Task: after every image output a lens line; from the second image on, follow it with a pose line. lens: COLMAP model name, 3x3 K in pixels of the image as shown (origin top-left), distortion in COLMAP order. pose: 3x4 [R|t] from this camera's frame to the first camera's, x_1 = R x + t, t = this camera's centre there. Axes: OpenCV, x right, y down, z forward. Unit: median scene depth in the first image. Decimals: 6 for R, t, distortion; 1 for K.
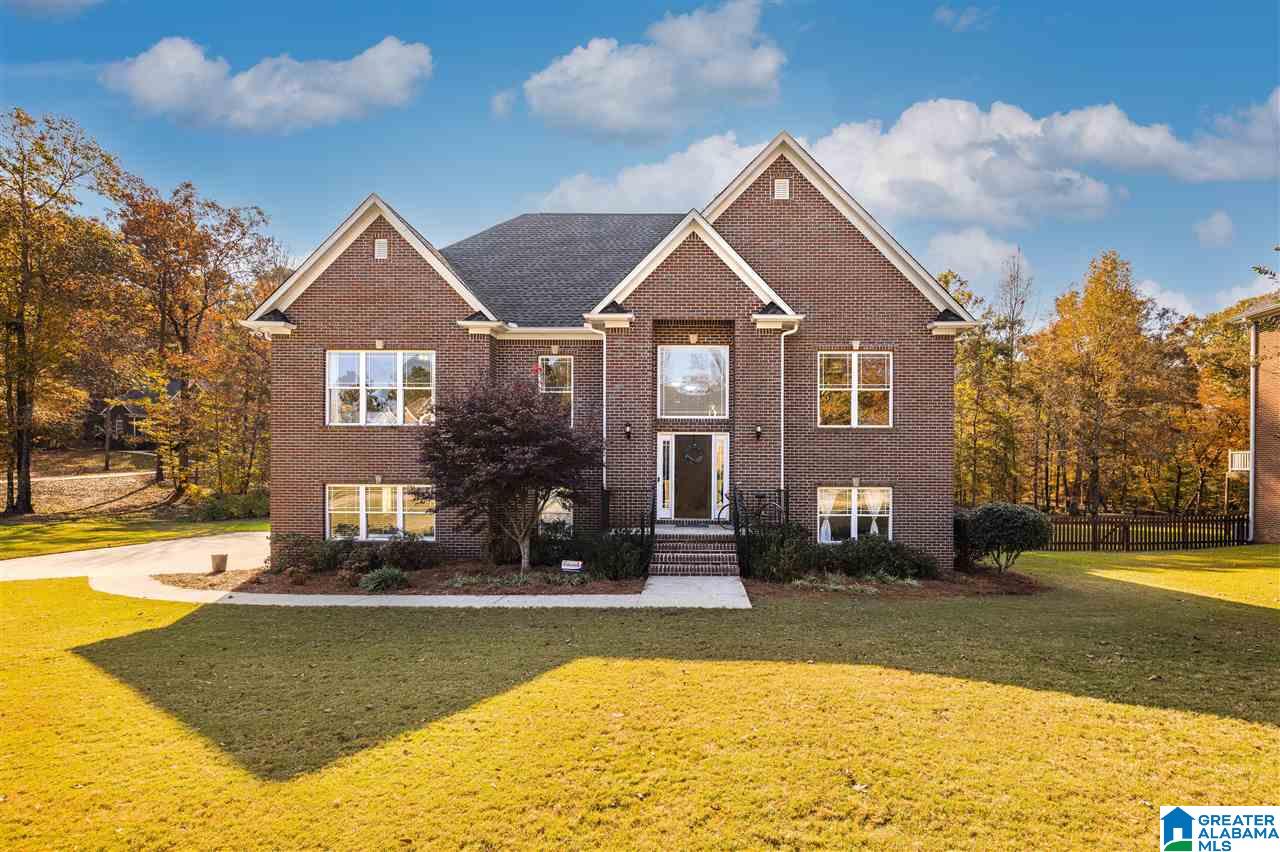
lens RADIAL K [[580.6, 0, 680.2], [0, 580.6, 471.6], [0, 0, 1]] dist [0.000175, -0.000289]
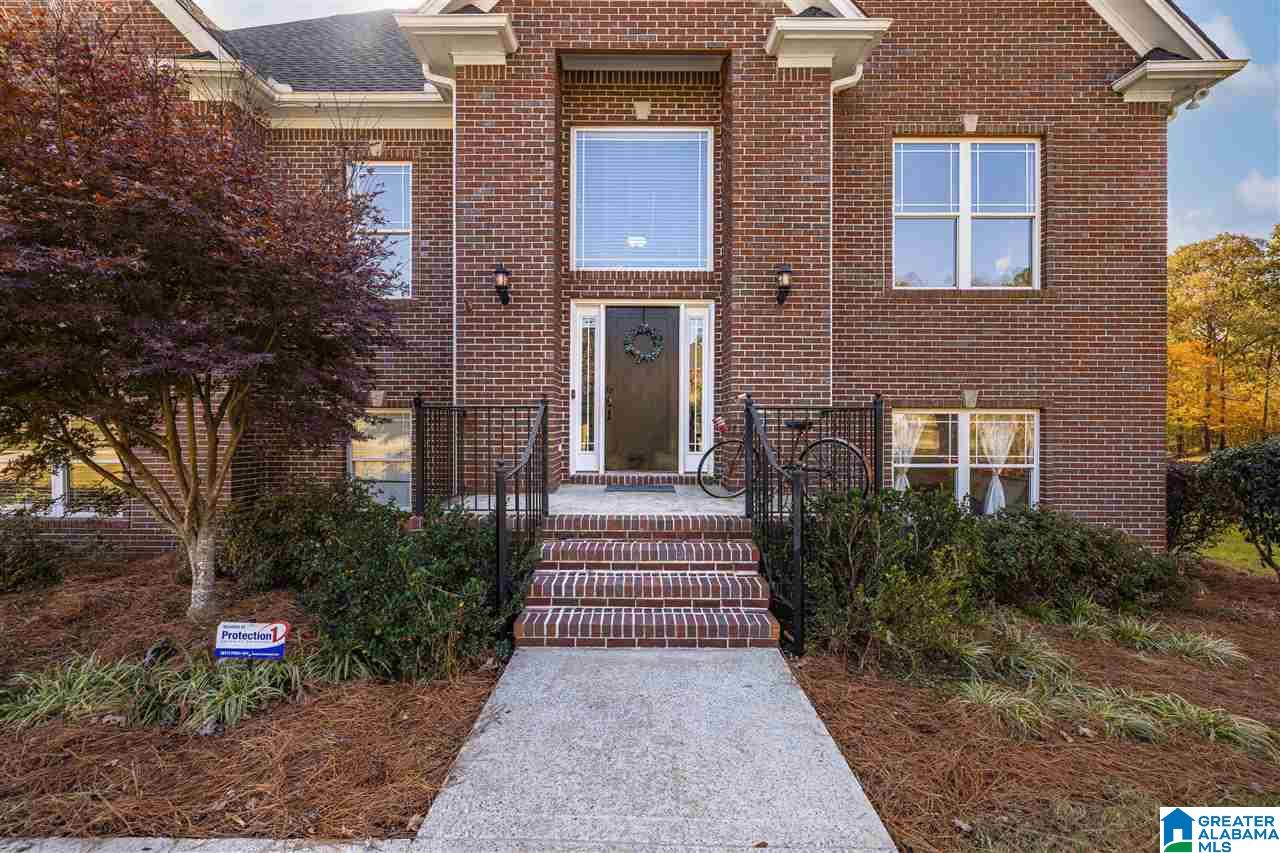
lens RADIAL K [[536.5, 0, 635.9], [0, 536.5, 420.6], [0, 0, 1]] dist [0.000181, -0.000156]
pose [[0.999844, 0.000182, 0.017644, 0.009029], [-0.000229, 0.999996, 0.002705, 0.035090], [-0.017644, -0.002709, 0.999841, 0.543067]]
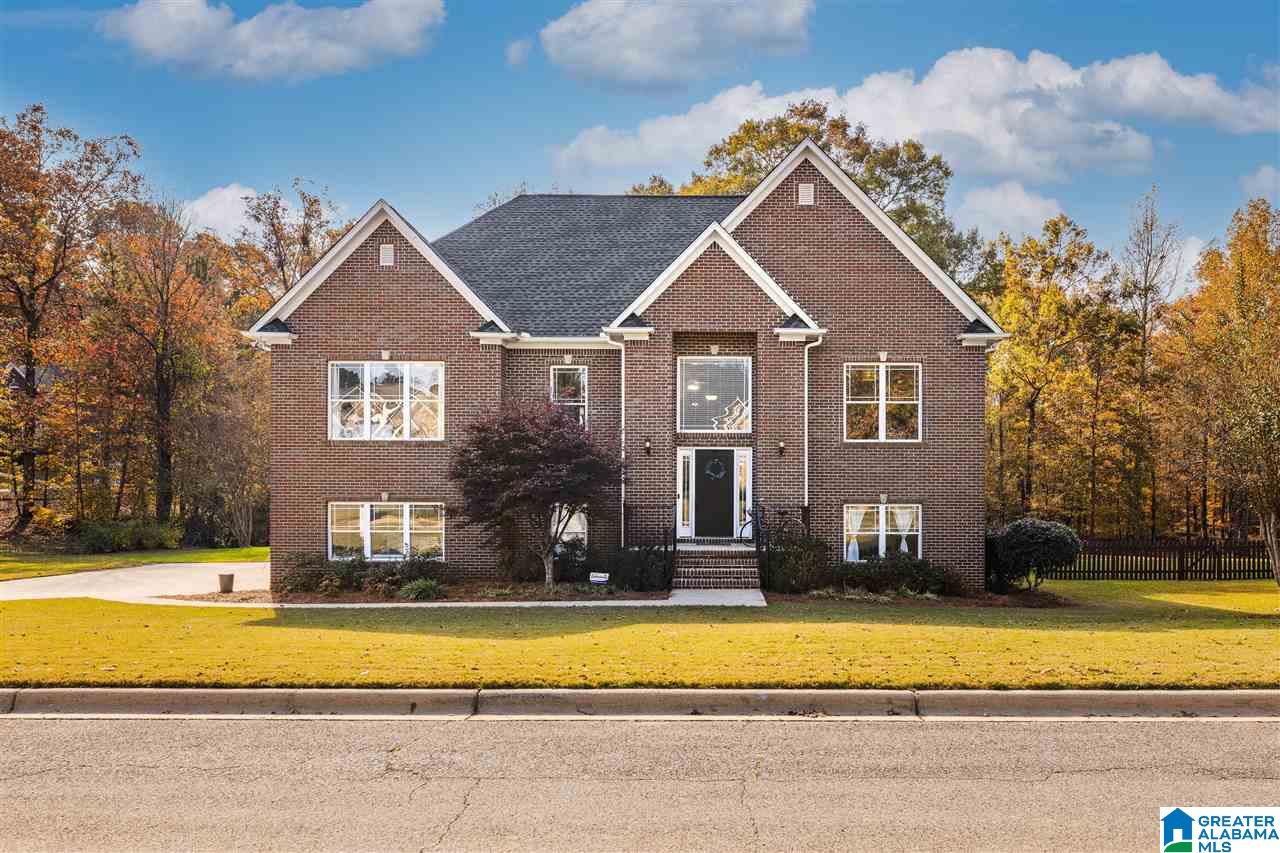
lens RADIAL K [[851.2, 0, 693.7], [0, 851.2, 486.4], [0, 0, 1]] dist [-0.003245, -0.000364]
pose [[0.999998, -0.001359, 0.001468, -0.014126], [0.001367, 0.999987, -0.004926, 0.004223], [-0.001461, 0.004928, 0.999987, -0.408063]]
